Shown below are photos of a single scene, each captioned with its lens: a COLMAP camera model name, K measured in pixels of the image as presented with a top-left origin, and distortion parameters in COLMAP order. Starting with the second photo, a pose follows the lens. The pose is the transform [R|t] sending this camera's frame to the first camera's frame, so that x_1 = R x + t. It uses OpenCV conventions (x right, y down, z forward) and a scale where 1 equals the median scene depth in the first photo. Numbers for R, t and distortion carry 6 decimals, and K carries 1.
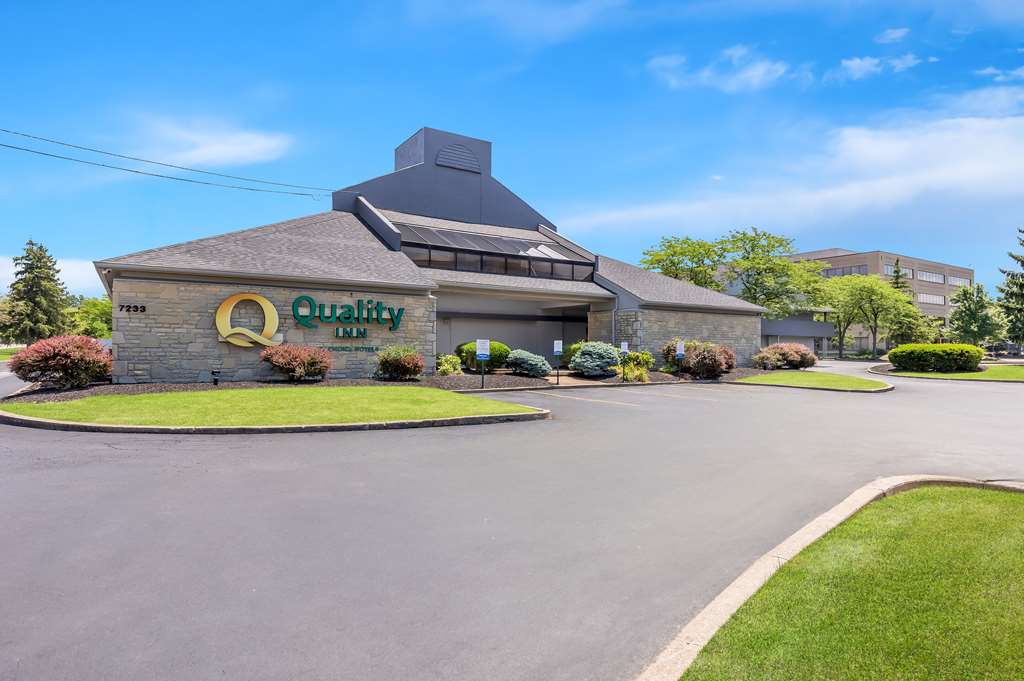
lens RADIAL K [[576.5, 0, 512.0], [0, 576.5, 340.5], [0, 0, 1]] dist [0.001359, 0.000112]
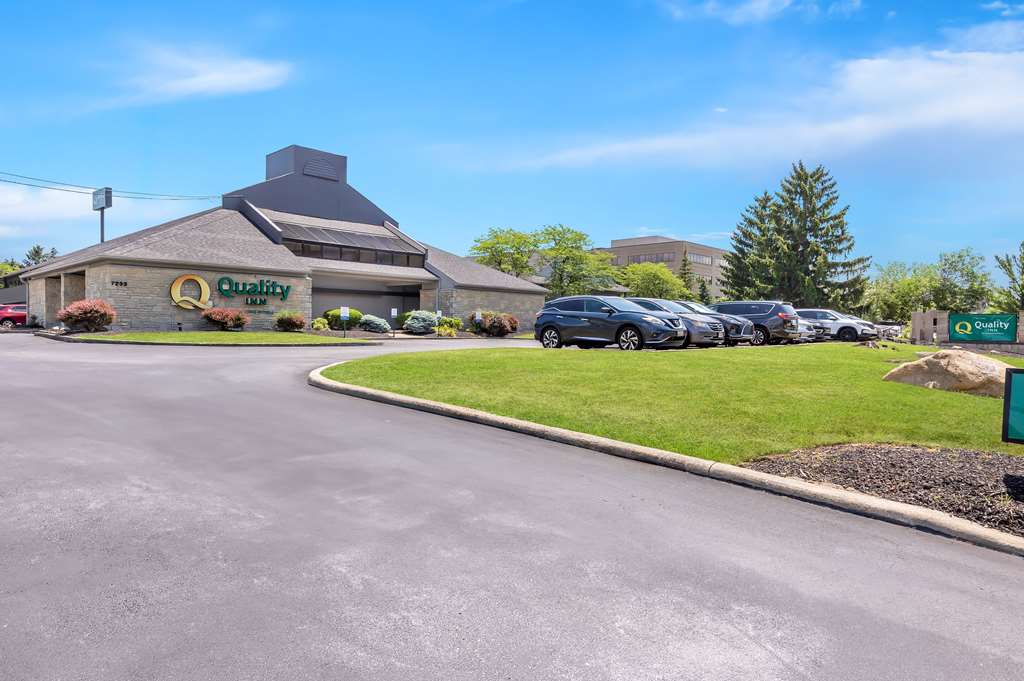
lens RADIAL K [[605.5, 0, 515.3], [0, 605.5, 326.9], [0, 0, 1]] dist [0.003564, 0.000102]
pose [[0.968665, 0.004766, 0.248324, -0.007887], [-0.008937, 0.999837, 0.015674, 0.018409], [-0.248209, -0.017402, 0.968550, -0.585806]]
